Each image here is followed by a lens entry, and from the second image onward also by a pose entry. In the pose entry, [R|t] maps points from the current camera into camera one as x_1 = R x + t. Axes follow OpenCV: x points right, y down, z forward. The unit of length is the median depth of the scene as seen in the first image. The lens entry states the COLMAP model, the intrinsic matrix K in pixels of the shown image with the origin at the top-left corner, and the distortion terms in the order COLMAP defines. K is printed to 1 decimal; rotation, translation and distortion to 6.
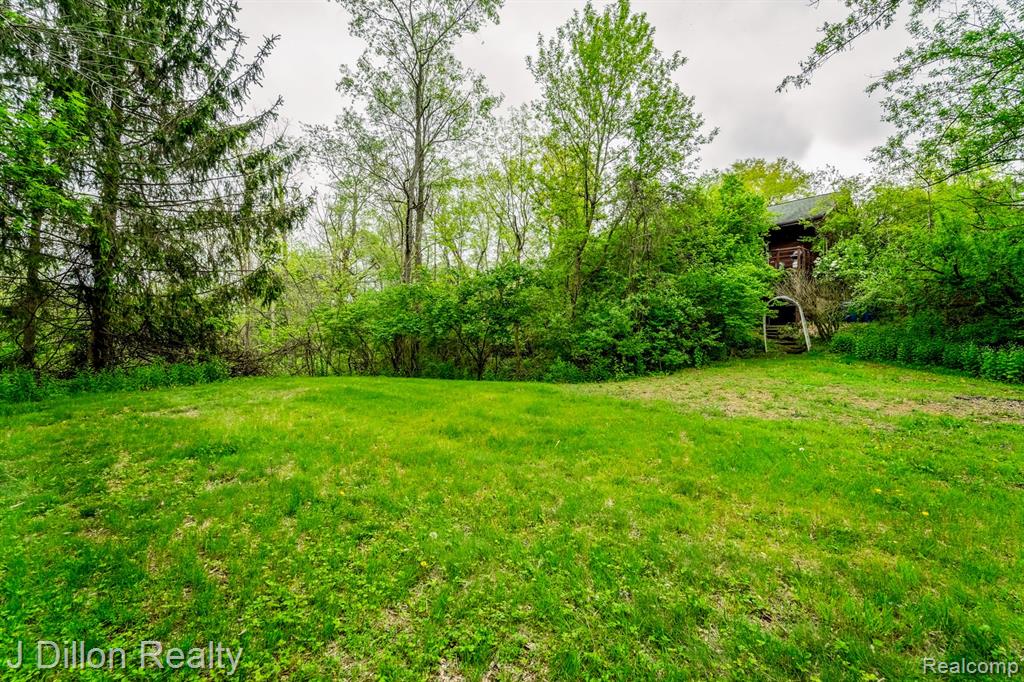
lens RADIAL K [[442.0, 0, 510.4], [0, 442.0, 328.4], [0, 0, 1]] dist [-0.000445, -0.000602]
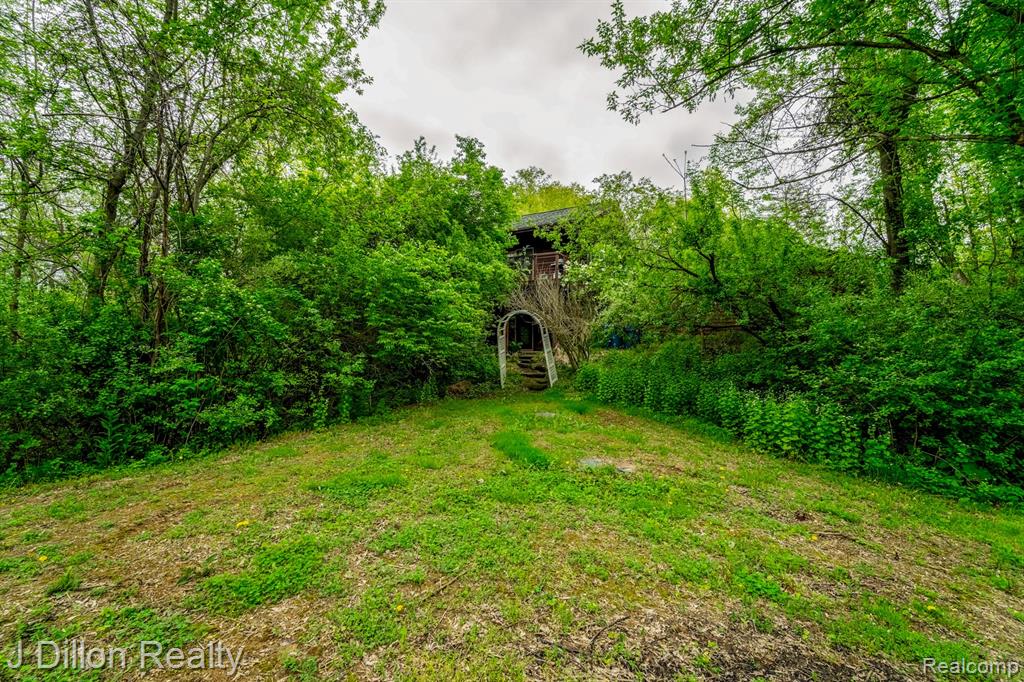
lens RADIAL K [[431.4, 0, 500.6], [0, 431.4, 331.2], [0, 0, 1]] dist [0.000149, 0.000023]
pose [[0.945154, 0.038647, 0.324331, 0.469362], [-0.023826, 0.998488, -0.049548, -0.003967], [-0.325756, 0.039103, 0.944645, 0.463545]]
